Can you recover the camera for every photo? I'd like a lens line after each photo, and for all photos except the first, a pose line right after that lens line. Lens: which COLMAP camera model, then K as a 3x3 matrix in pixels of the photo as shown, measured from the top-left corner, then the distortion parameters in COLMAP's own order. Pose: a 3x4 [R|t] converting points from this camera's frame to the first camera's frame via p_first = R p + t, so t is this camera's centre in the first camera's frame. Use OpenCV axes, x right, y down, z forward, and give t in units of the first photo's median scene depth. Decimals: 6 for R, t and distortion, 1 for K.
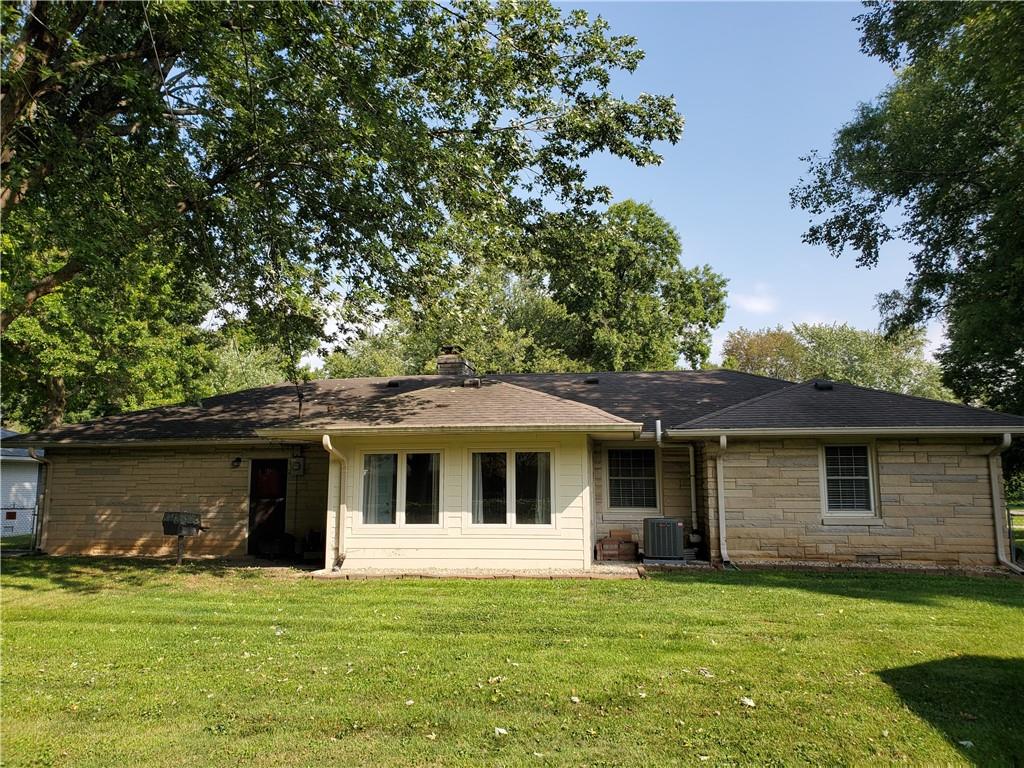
lens RADIAL K [[796.9, 0, 512.5], [0, 796.9, 368.4], [0, 0, 1]] dist [-0.000609, -0.001473]
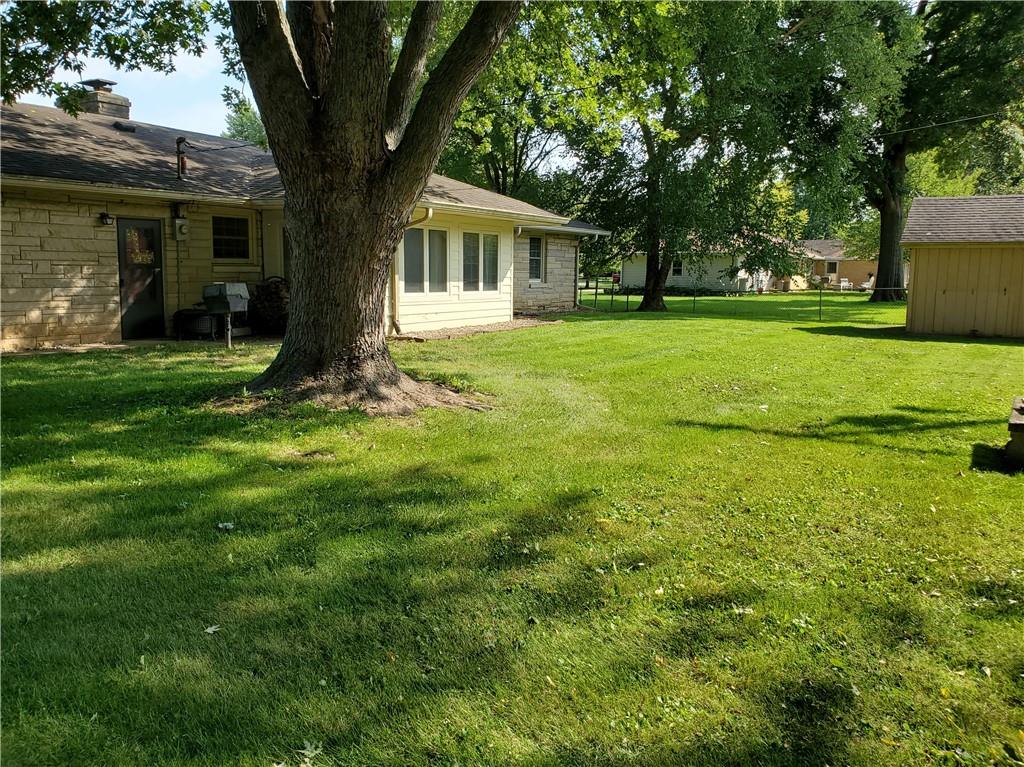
lens RADIAL K [[796.9, 0, 512.5], [0, 796.9, 367.9], [0, 0, 1]] dist [-0.000609, -0.001473]
pose [[0.393921, -0.107475, 0.912839, -1.108933], [-0.151148, 0.972045, 0.179672, 0.077858], [-0.906632, -0.208750, 0.366664, 0.451072]]
